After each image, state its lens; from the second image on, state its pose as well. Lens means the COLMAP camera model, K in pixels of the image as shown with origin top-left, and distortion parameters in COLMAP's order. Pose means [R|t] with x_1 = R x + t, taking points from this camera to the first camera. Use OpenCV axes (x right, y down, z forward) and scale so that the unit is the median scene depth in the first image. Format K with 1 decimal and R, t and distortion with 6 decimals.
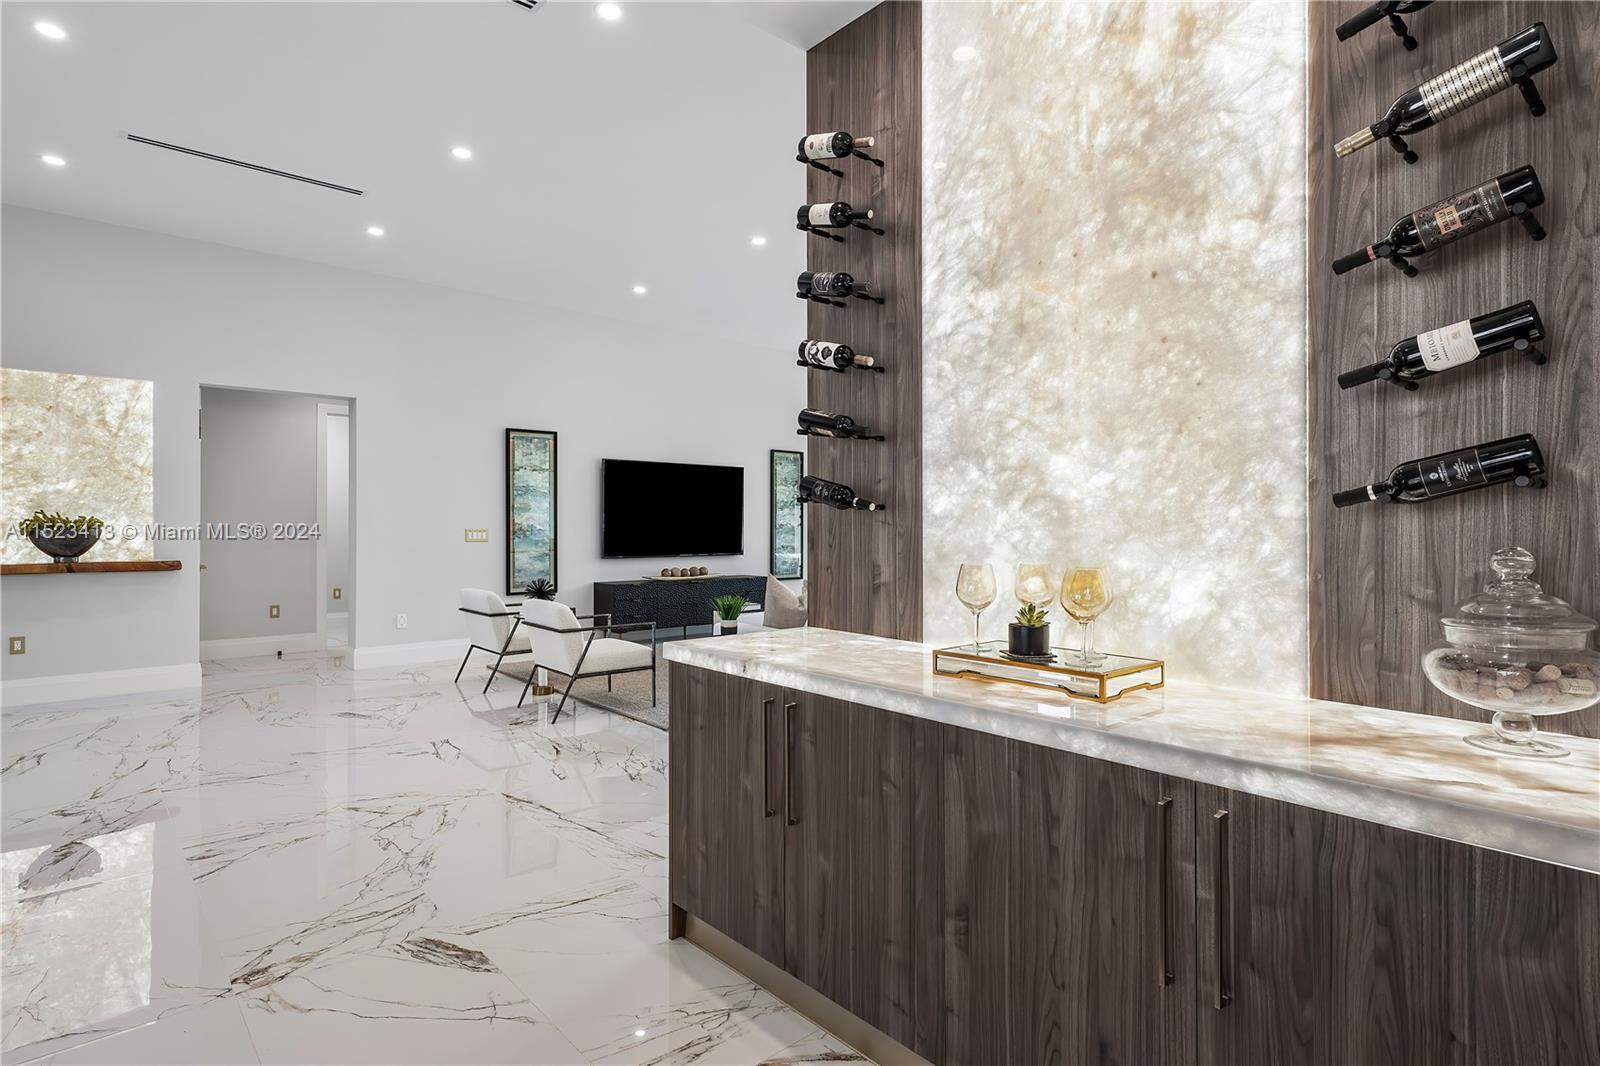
lens RADIAL K [[829.4, 0, 801.8], [0, 829.4, 516.2], [0, 0, 1]] dist [0.007932, 0.000753]
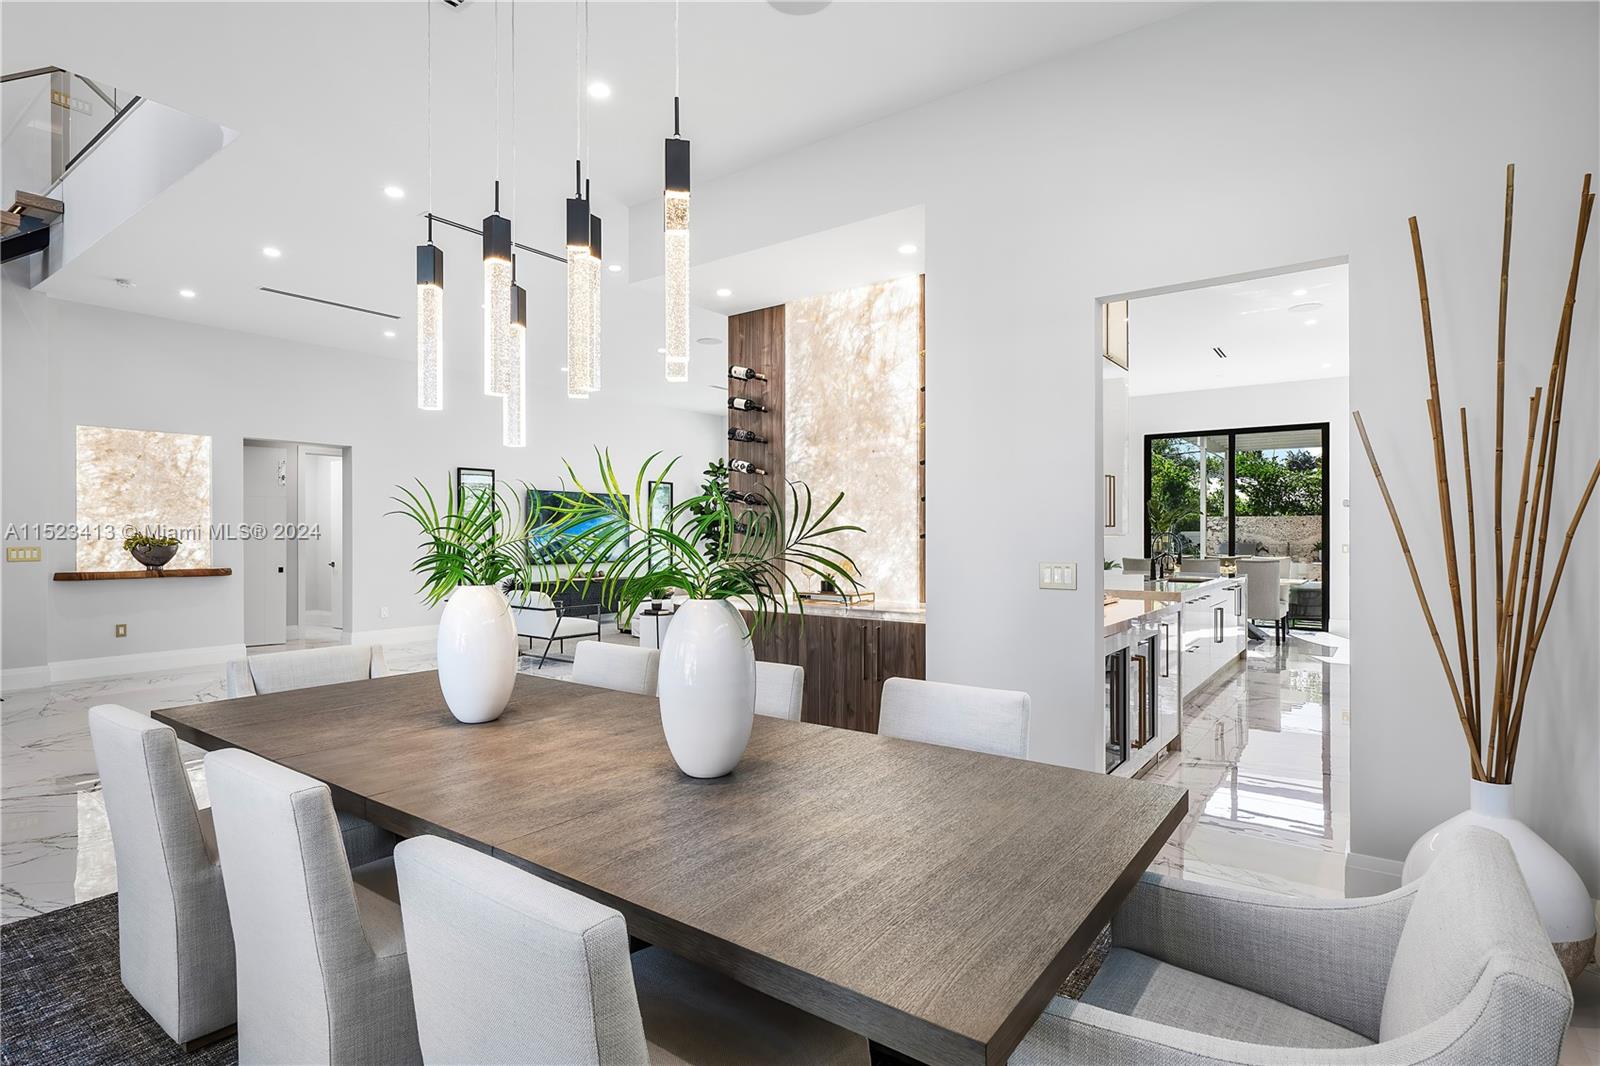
lens RADIAL K [[798.2, 0, 800.1], [0, 798.2, 526.8], [0, 0, 1]] dist [0.006942, -0.000006]
pose [[0.978564, -0.000607, 0.205943, -0.298950], [0.000409, 0.999999, 0.001002, -0.041370], [-0.205943, -0.000896, 0.978564, -1.296765]]
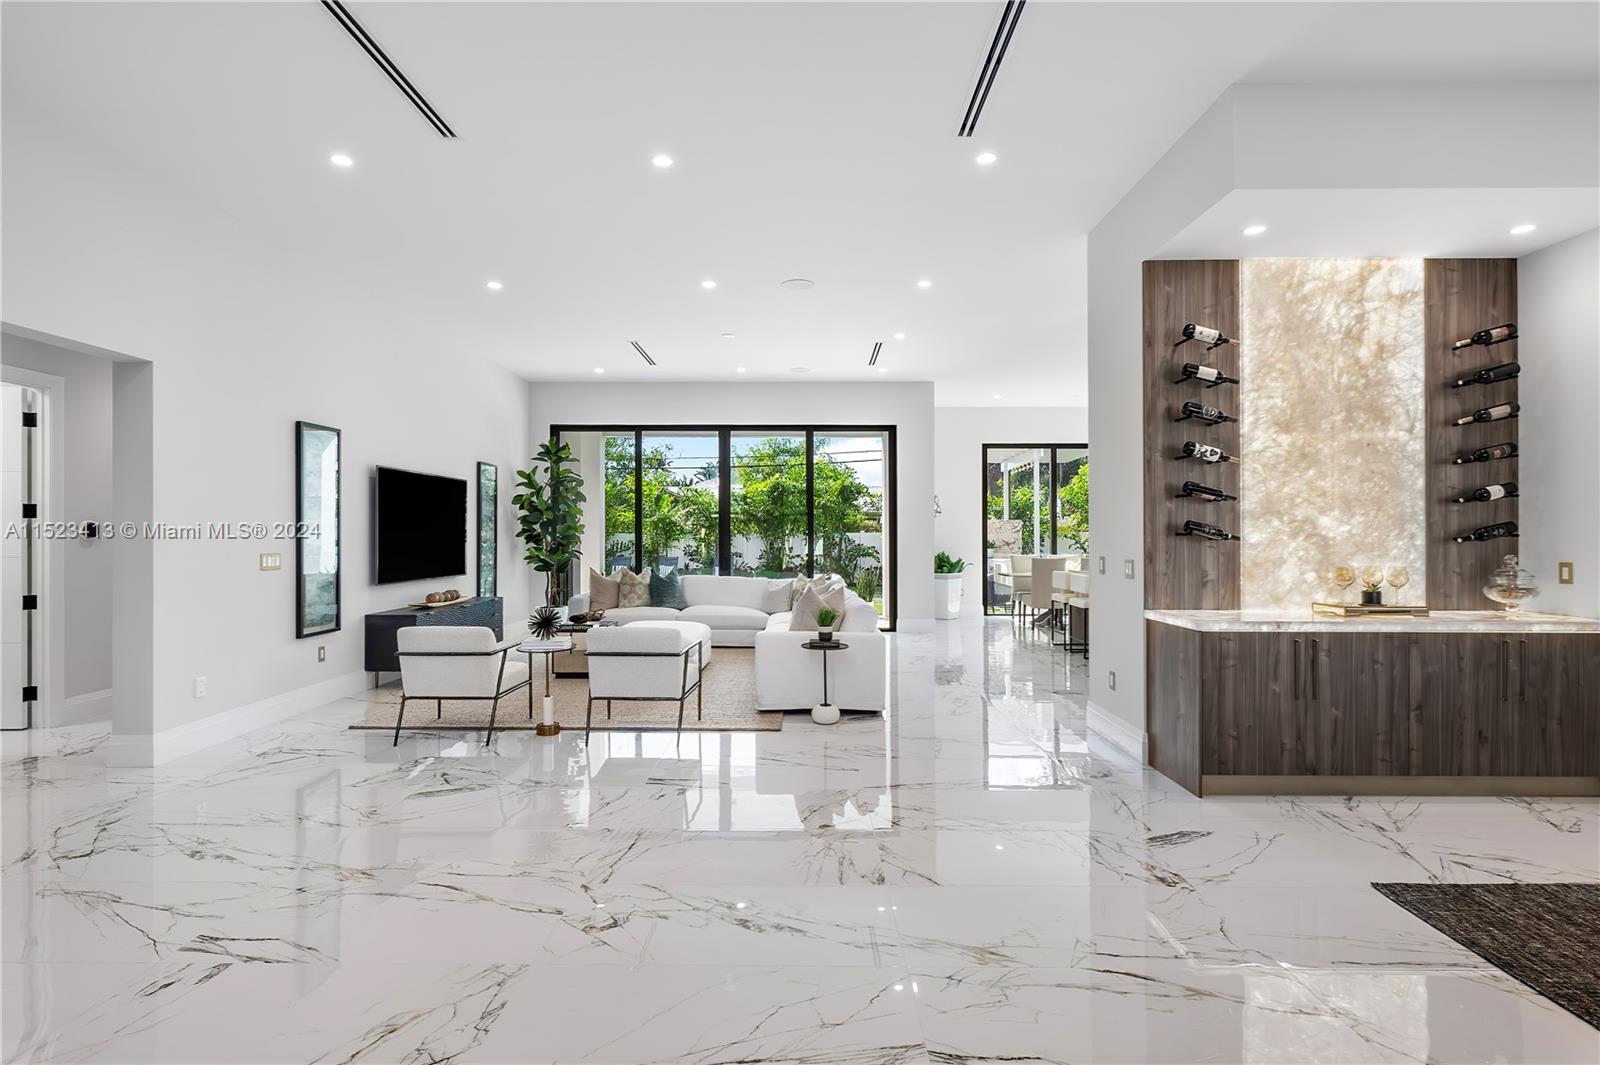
lens RADIAL K [[798.2, 0, 800.1], [0, 798.2, 526.3], [0, 0, 1]] dist [0.006942, -0.000006]
pose [[0.672214, 0.005120, 0.740339, -2.101483], [-0.005565, 0.999983, -0.001863, -0.033896], [-0.740336, -0.002868, 0.672231, 0.570425]]
